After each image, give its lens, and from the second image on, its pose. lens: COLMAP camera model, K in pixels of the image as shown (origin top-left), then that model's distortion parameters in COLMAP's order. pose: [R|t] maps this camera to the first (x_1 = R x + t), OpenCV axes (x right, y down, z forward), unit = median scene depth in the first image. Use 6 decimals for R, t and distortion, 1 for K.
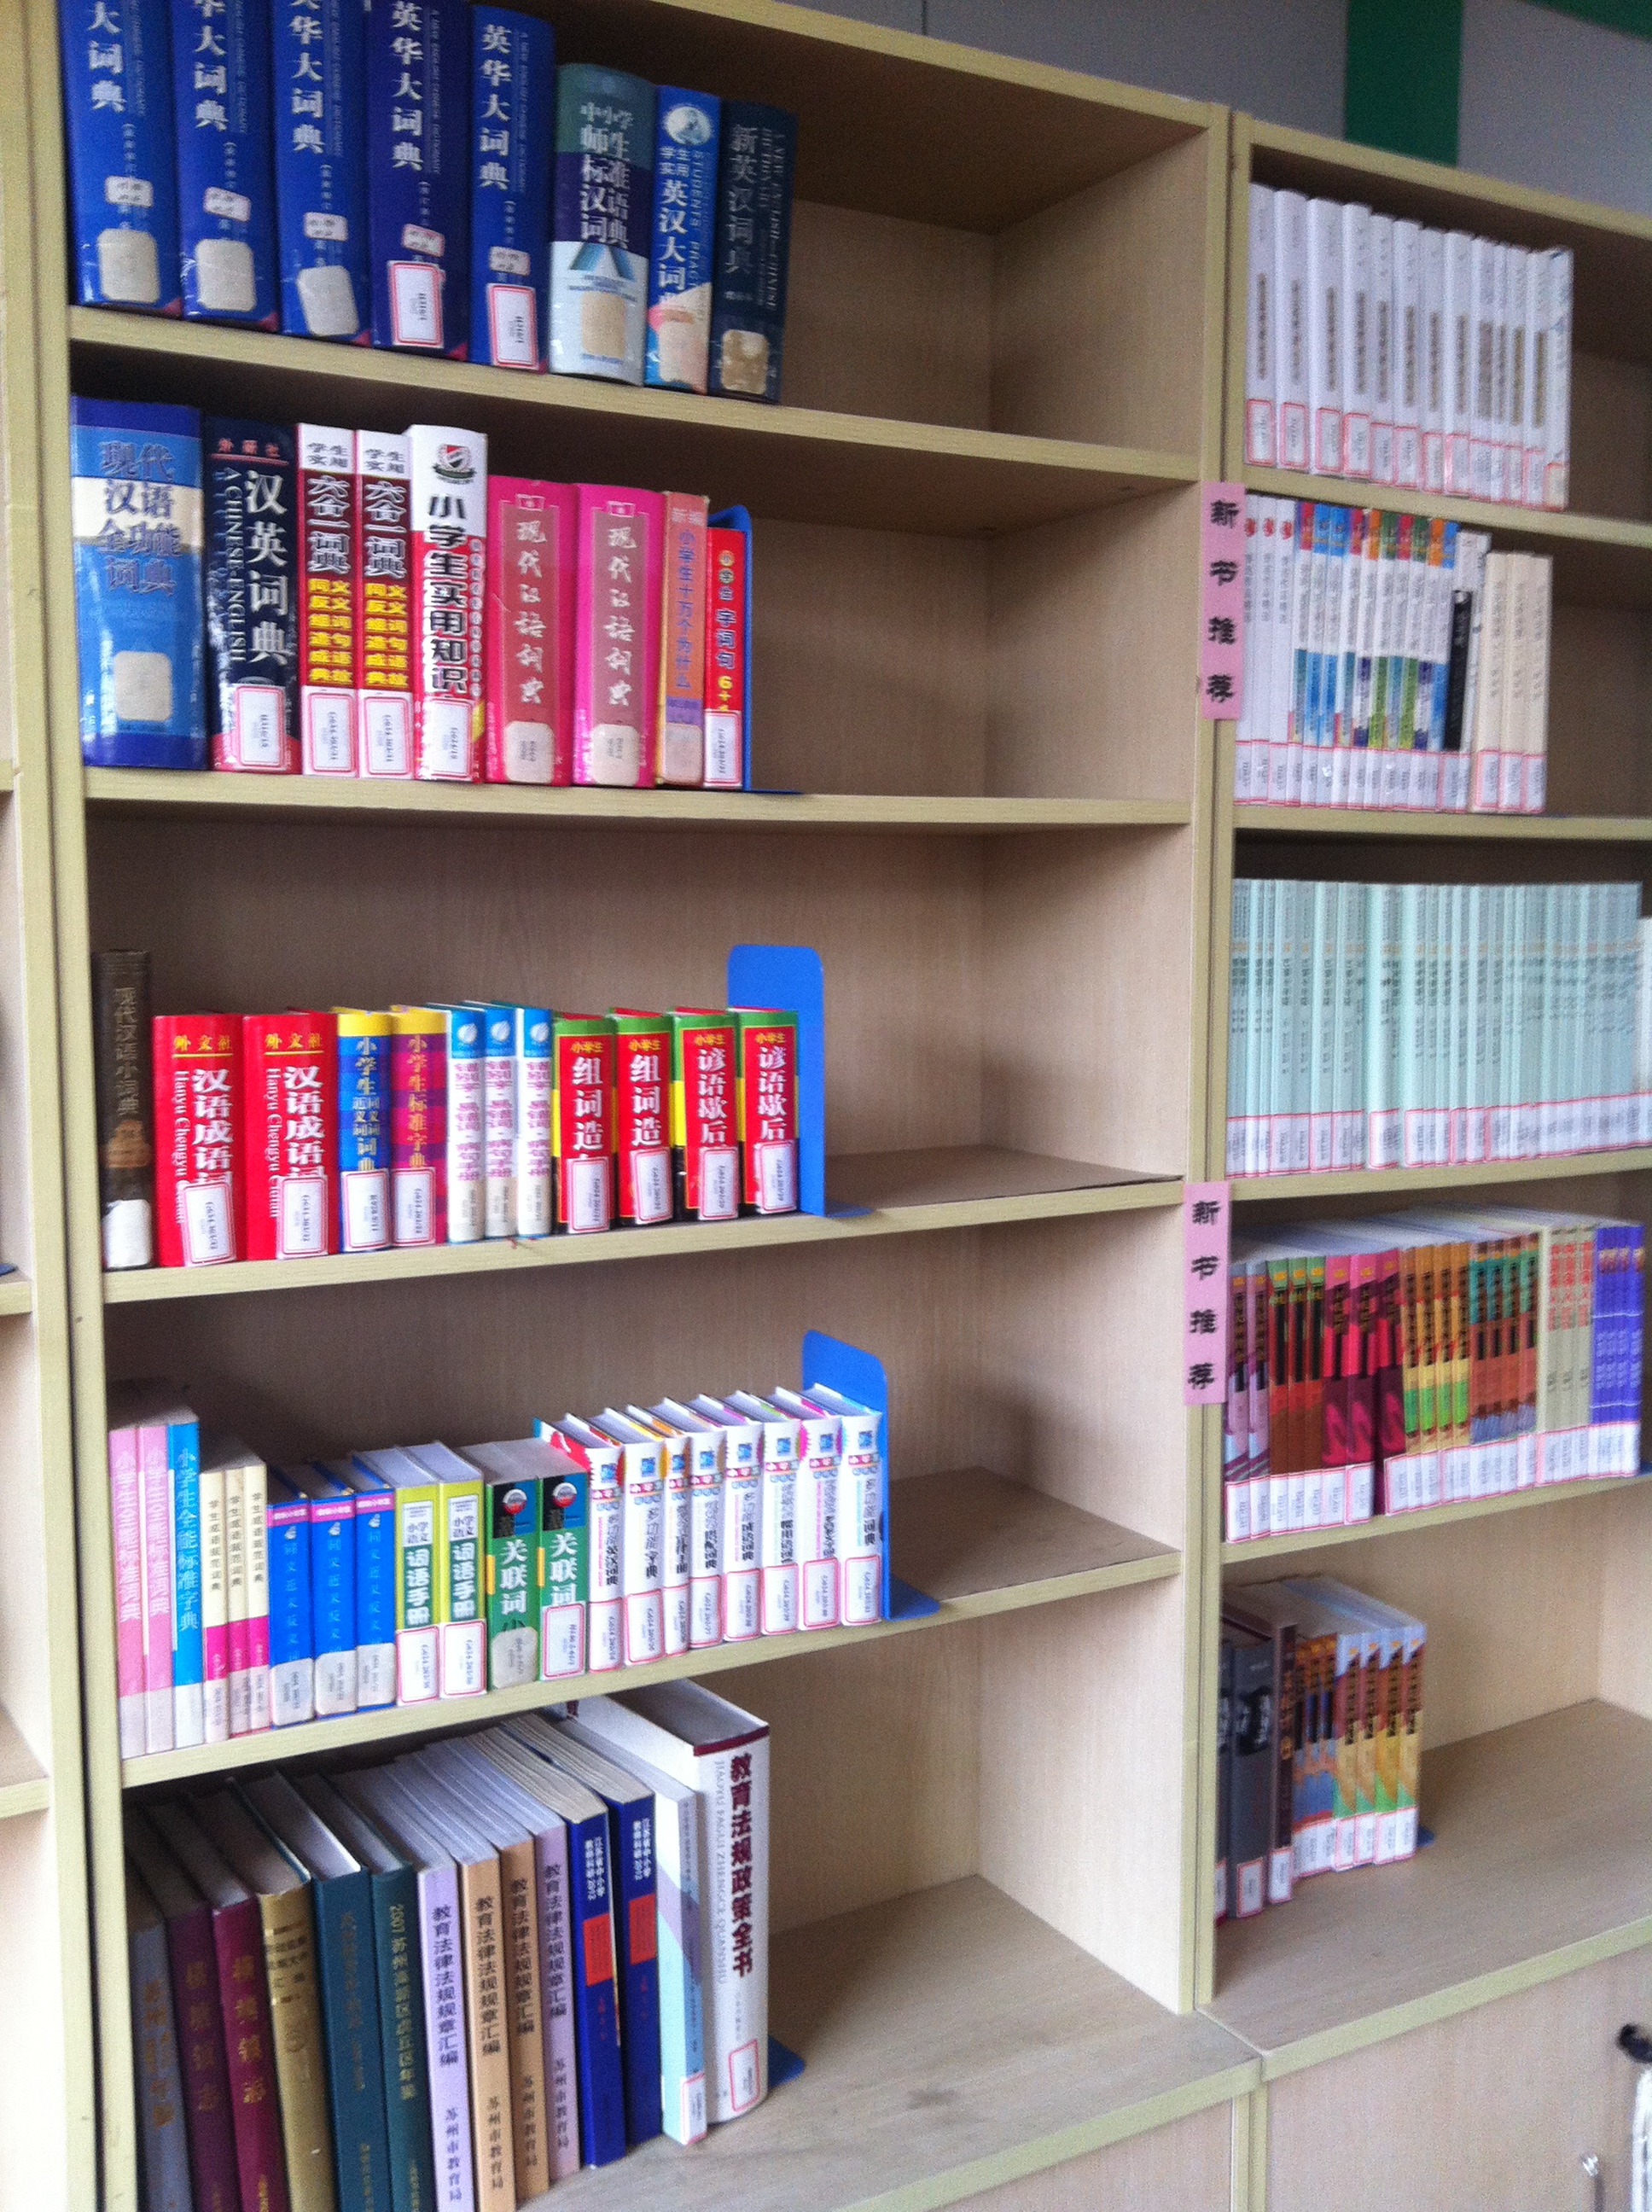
lens RADIAL K [[2088.7, 0, 826.0], [0, 2088.7, 1106.0], [0, 0, 1]] dist [0.018528, -0.058581]
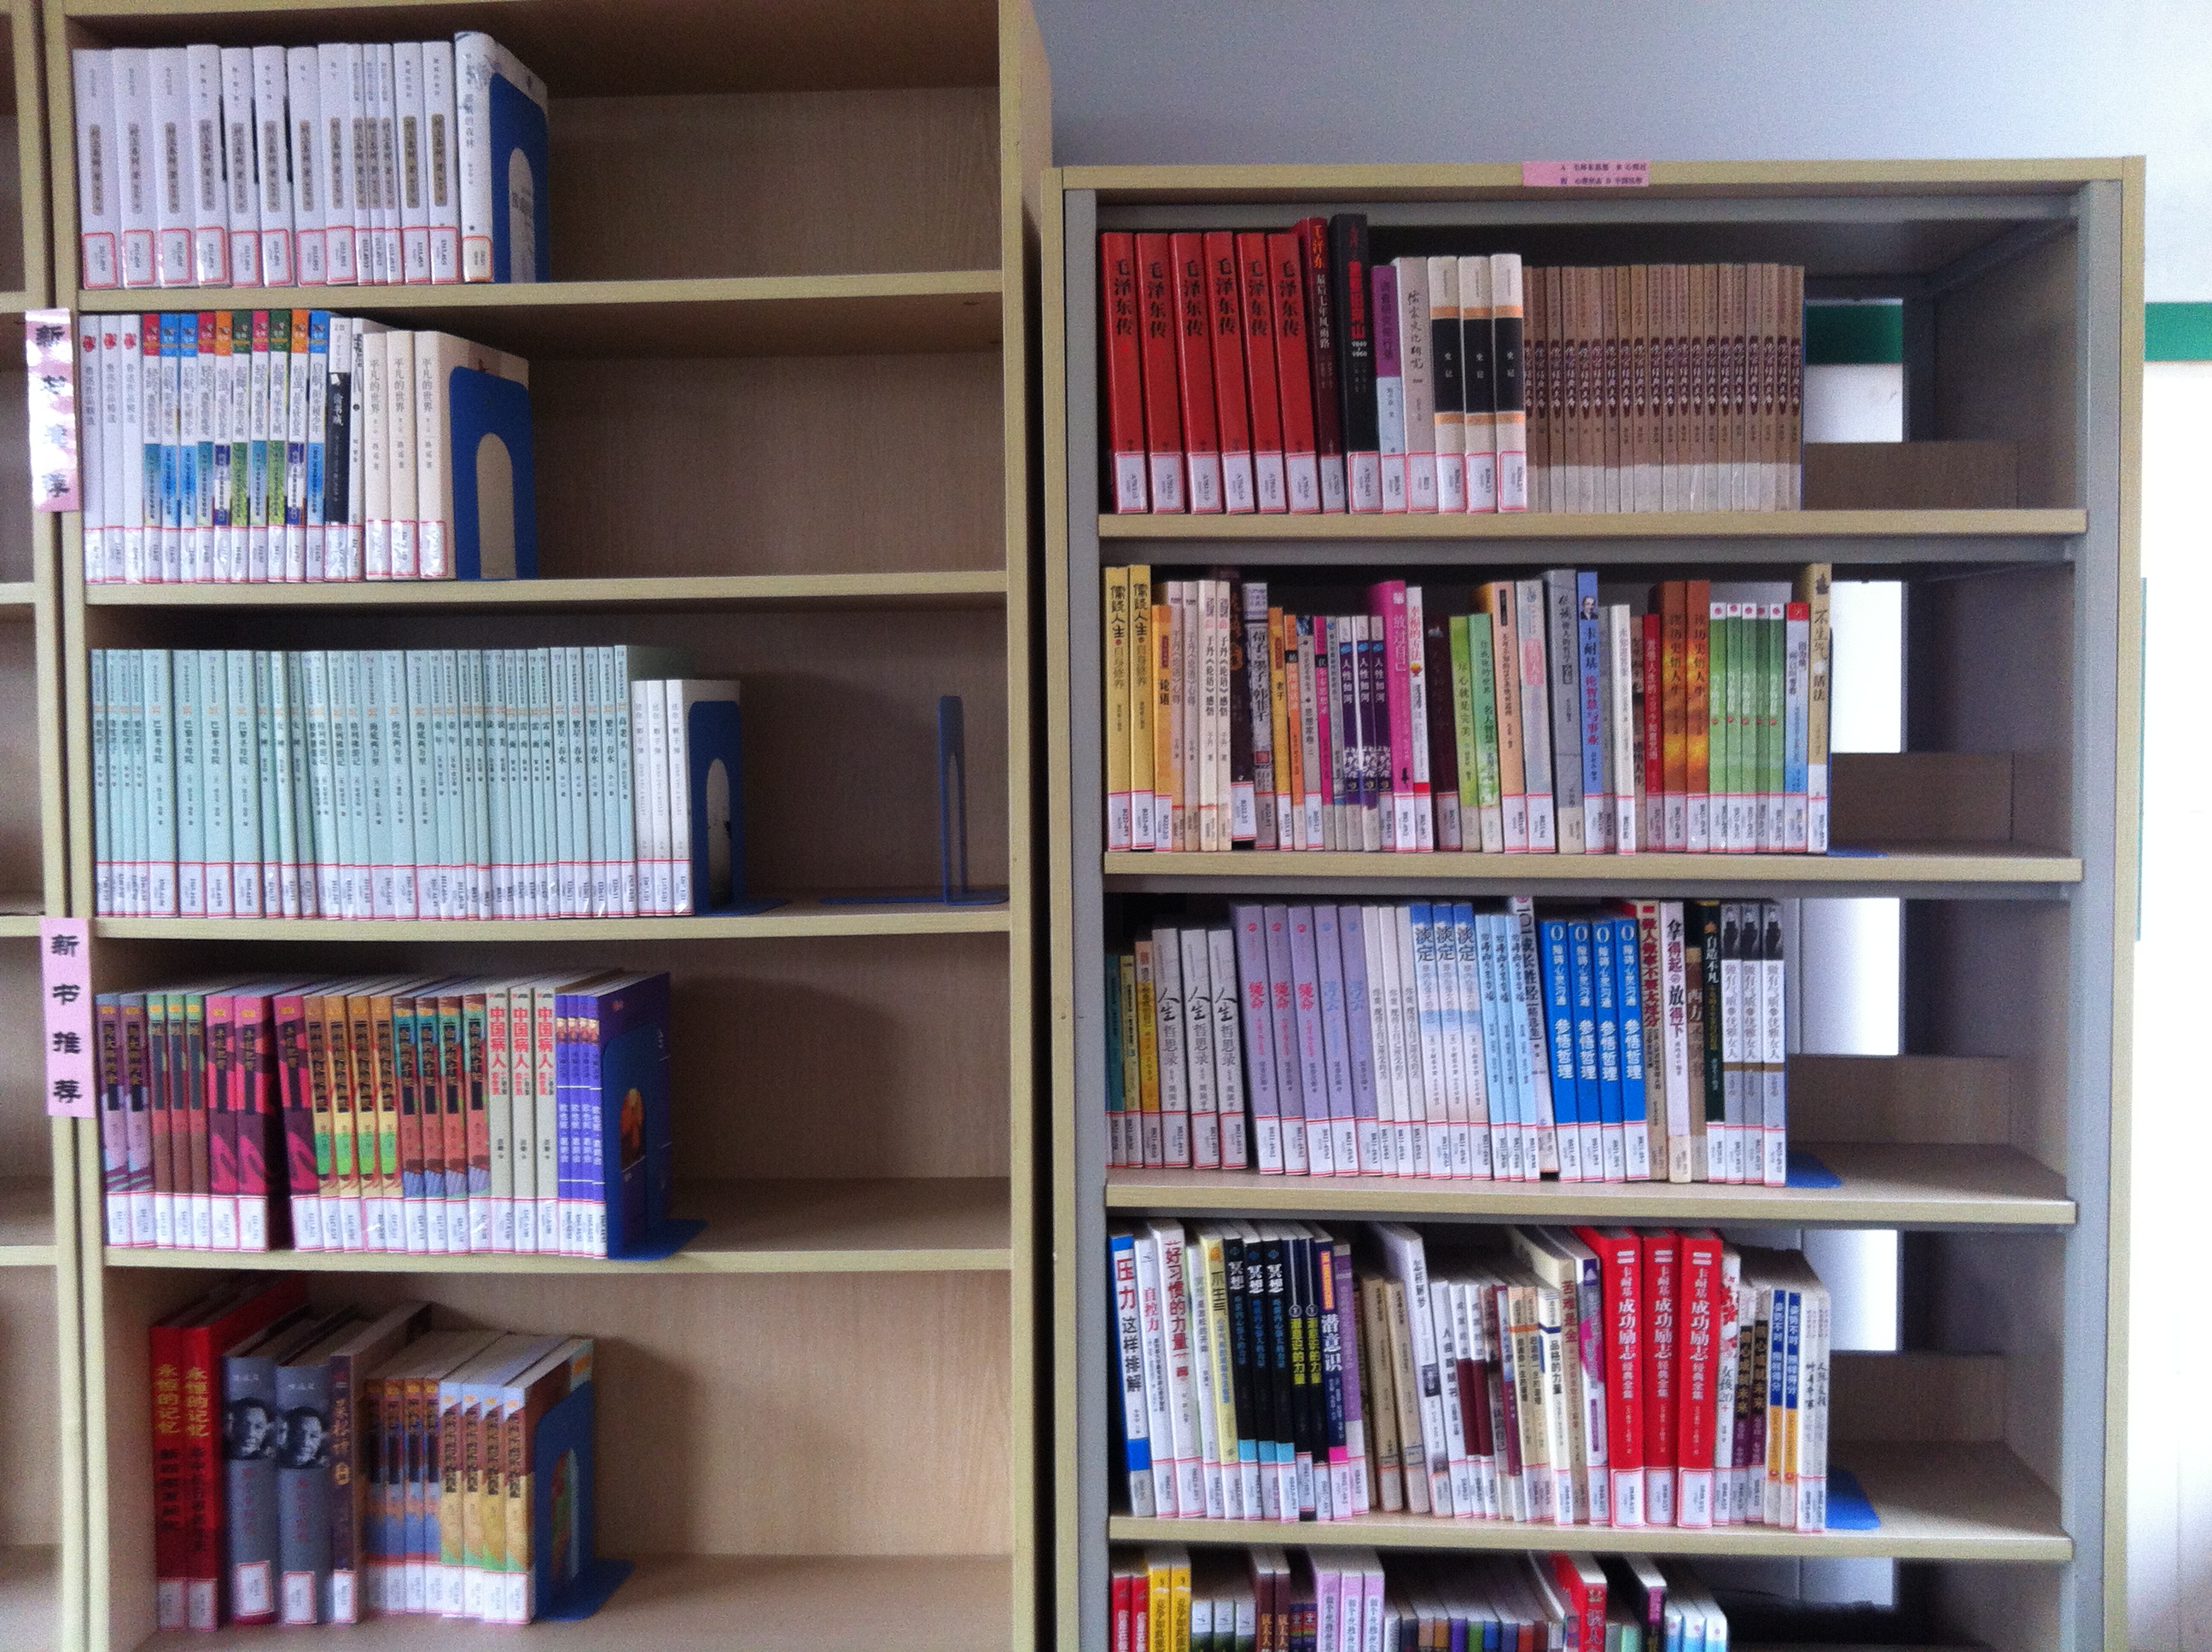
lens RADIAL K [[2088.7, 0, 1097.7], [0, 2088.7, 769.1], [0, 0, 1]] dist [0.018528, -0.058581]
pose [[0.830836, 0.008341, -0.556455, 1.204627], [-0.039888, 0.998209, -0.044595, -0.014805], [0.555087, 0.059247, 0.829680, 0.346405]]
